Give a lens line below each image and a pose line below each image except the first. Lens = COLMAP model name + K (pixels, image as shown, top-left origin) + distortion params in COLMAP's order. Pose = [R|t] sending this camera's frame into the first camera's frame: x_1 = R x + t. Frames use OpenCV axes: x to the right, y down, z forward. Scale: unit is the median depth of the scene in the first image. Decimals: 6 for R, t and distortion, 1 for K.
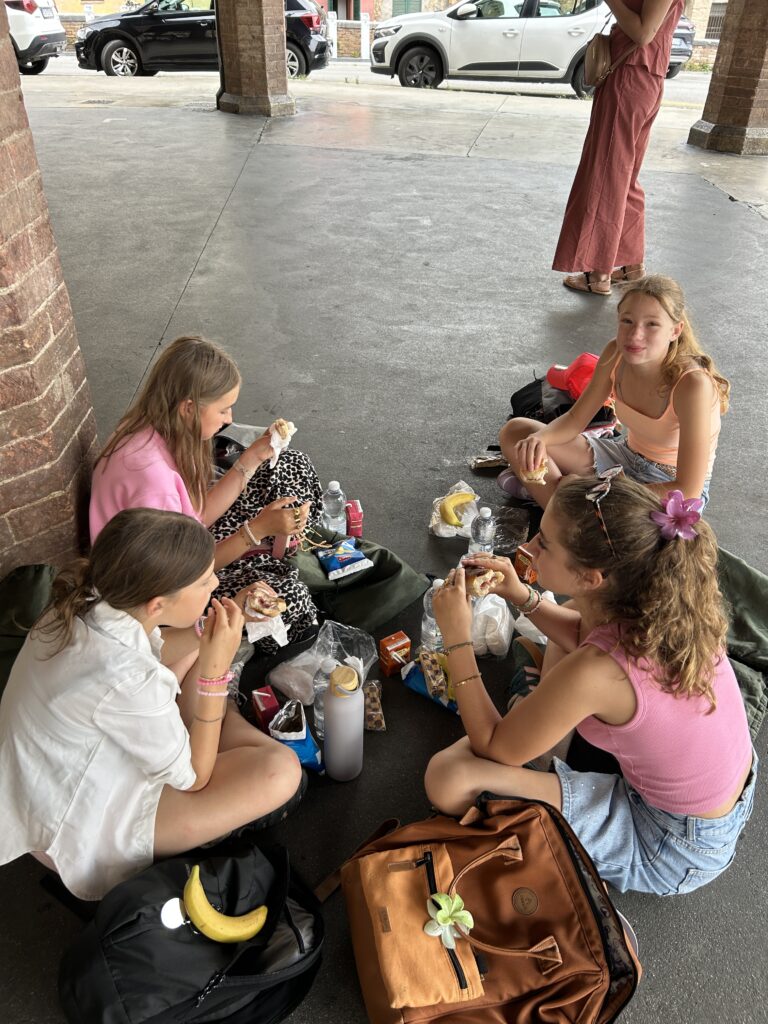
lens RADIAL K [[777.1, 0, 384.0], [0, 777.1, 512.0], [0, 0, 1]] dist [0.000008, -0.005681]
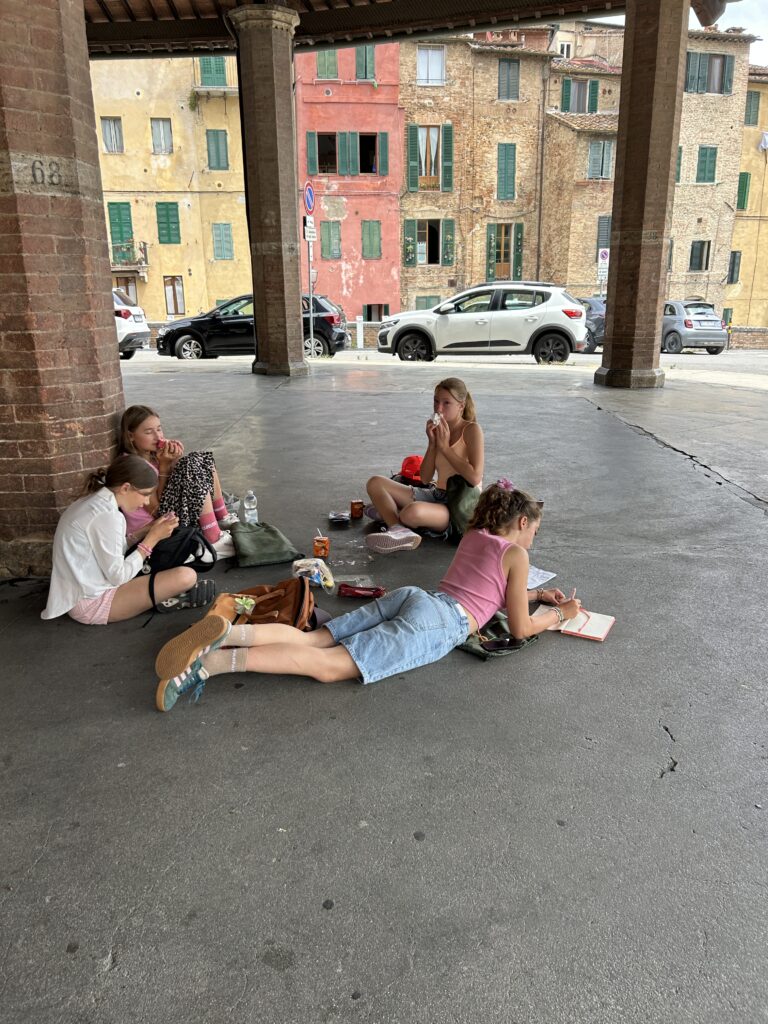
lens RADIAL K [[778.4, 0, 384.0], [0, 778.4, 512.0], [0, 0, 1]] dist [0.048973, -0.055580]
pose [[0.997902, -0.015728, -0.062798, 0.100980], [-0.005827, 0.944281, -0.329088, 0.166337], [0.064475, 0.328764, 0.942209, -0.203842]]
